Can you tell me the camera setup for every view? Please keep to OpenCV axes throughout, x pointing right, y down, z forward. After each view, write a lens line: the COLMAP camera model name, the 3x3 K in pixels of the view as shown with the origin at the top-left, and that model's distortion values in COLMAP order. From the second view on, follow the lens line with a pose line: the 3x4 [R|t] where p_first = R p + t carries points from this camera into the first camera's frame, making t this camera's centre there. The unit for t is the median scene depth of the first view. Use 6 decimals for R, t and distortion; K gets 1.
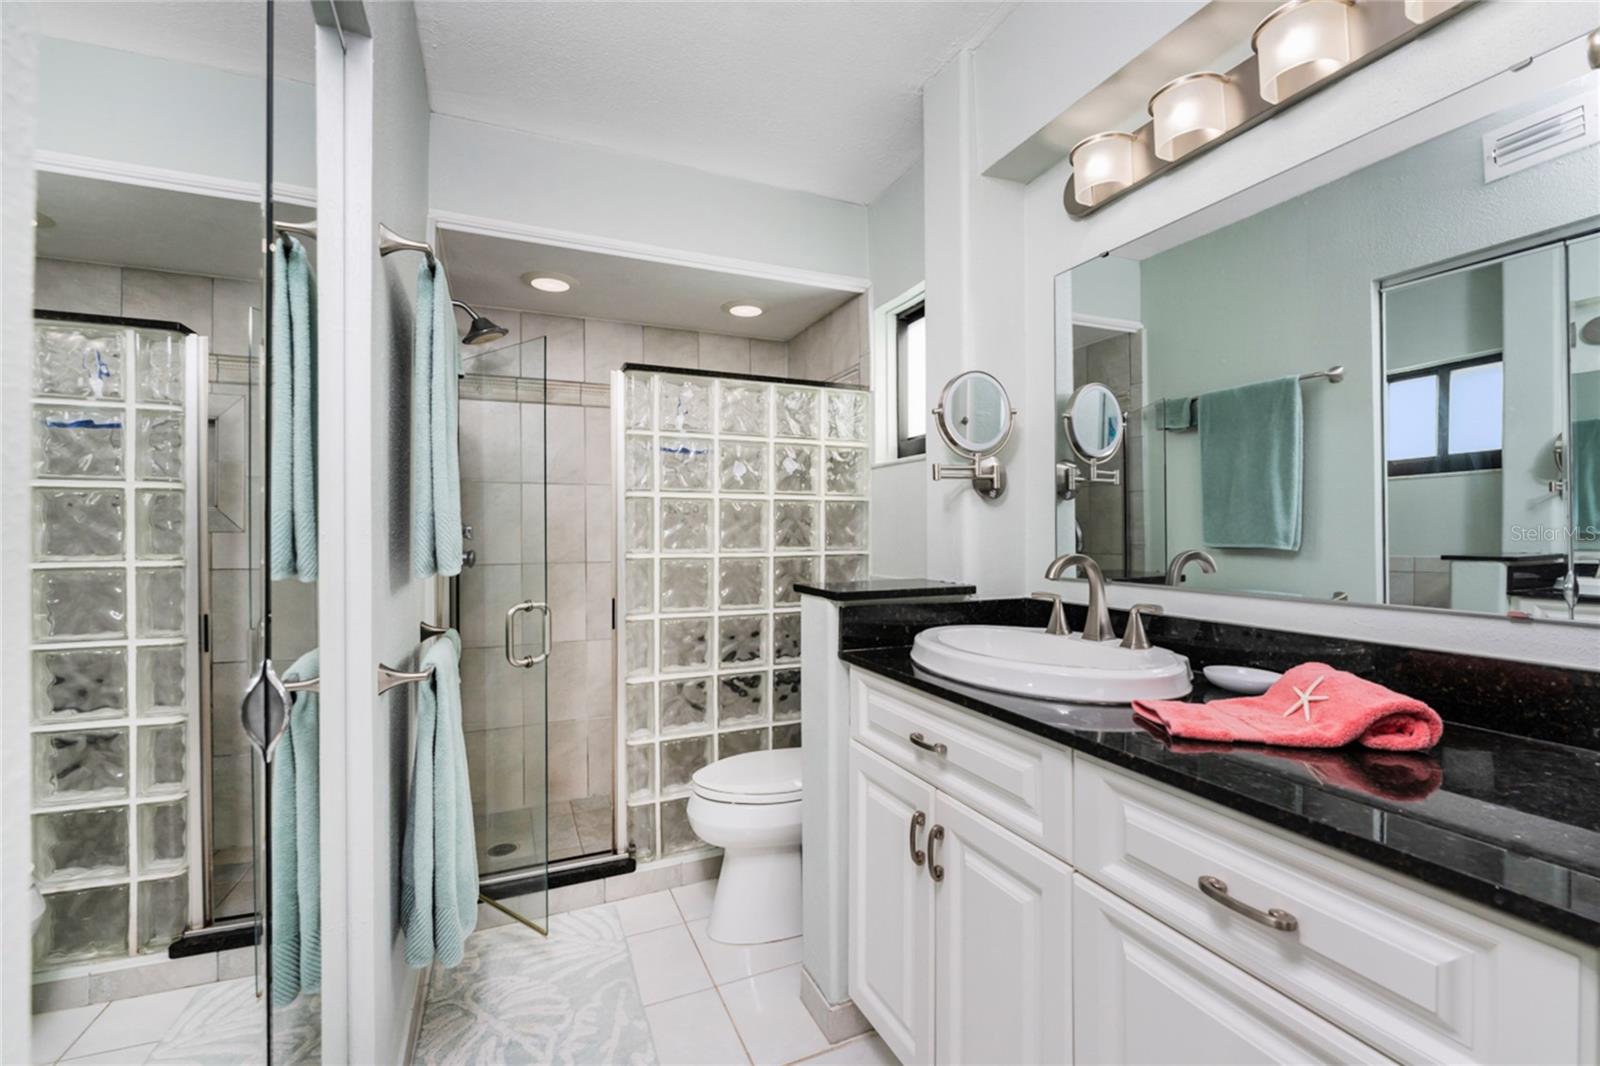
lens RADIAL K [[688.6, 0, 800.0], [0, 688.6, 533.0], [0, 0, 1]] dist [-0.000620, -0.000063]
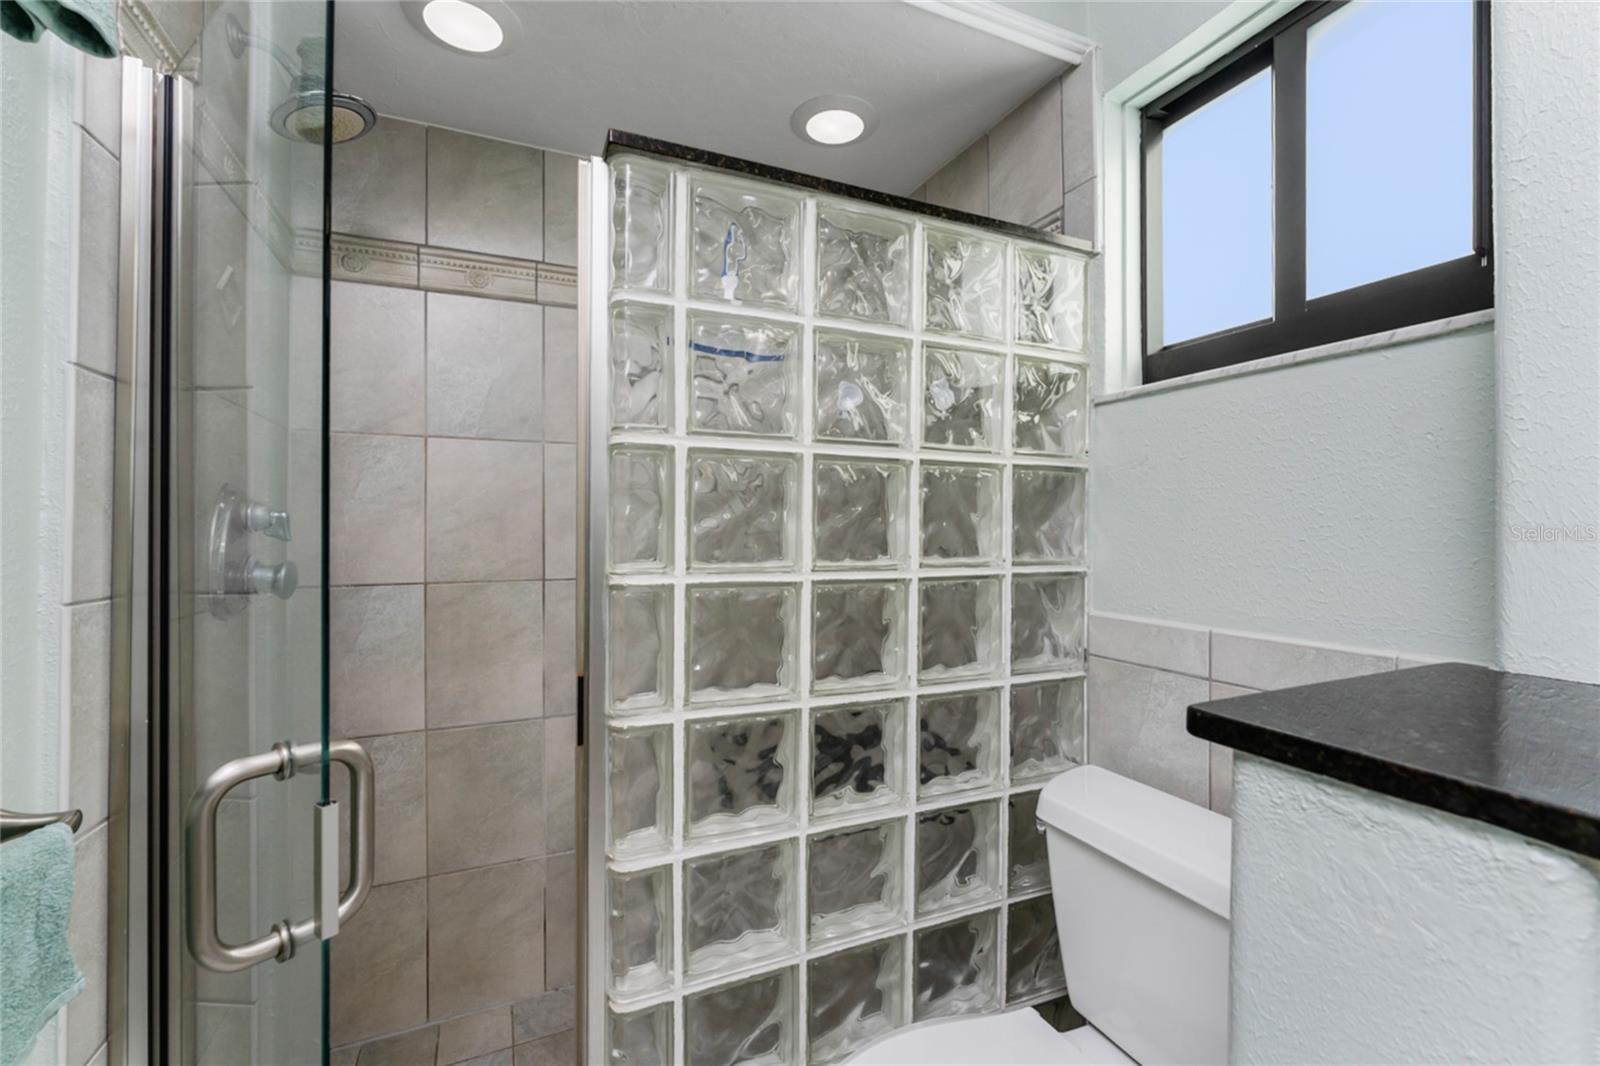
lens RADIAL K [[688.6, 0, 800.0], [0, 688.6, 533.0], [0, 0, 1]] dist [-0.000620, -0.000063]
pose [[0.999953, 0.007593, 0.006083, -0.125164], [-0.007626, 0.999957, 0.005331, 0.000272], [-0.006043, -0.005377, 0.999967, 0.521812]]
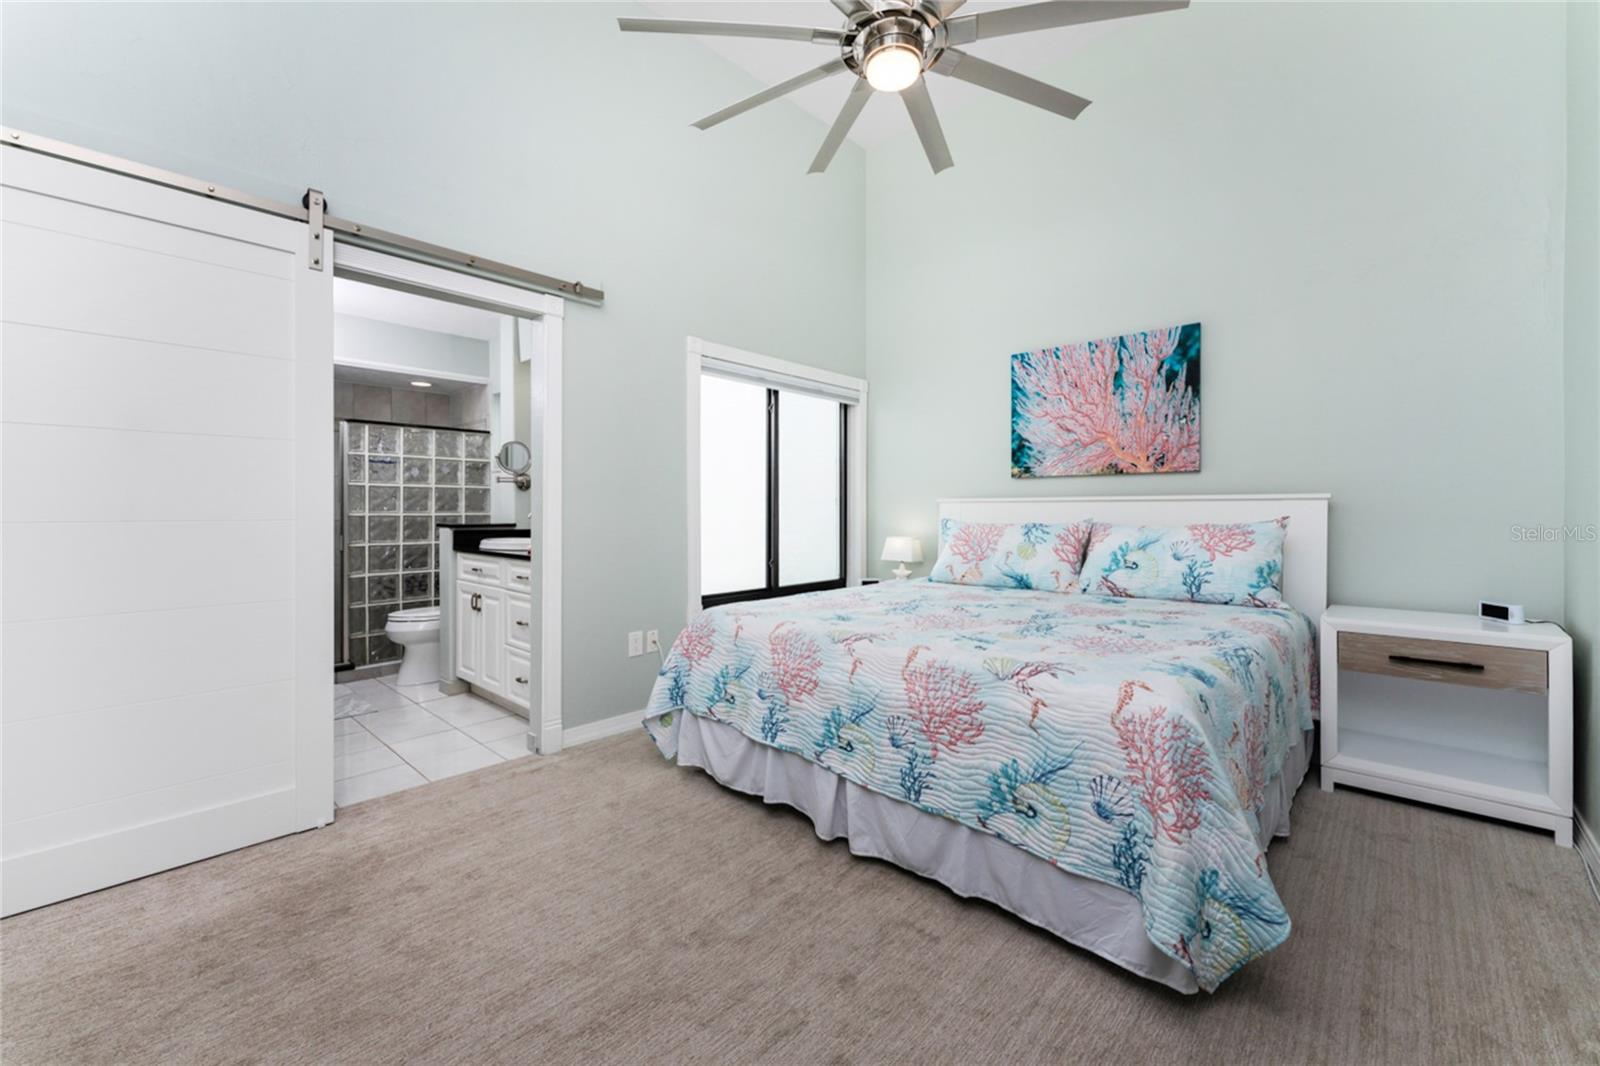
lens RADIAL K [[637.6, 0, 799.2], [0, 637.6, 510.7], [0, 0, 1]] dist [0.000426, 0.000016]
pose [[0.909895, 0.000440, 0.414837, 0.160033], [-0.003135, 0.999978, 0.005817, 0.006457], [-0.414826, -0.006594, 0.909877, -1.156492]]
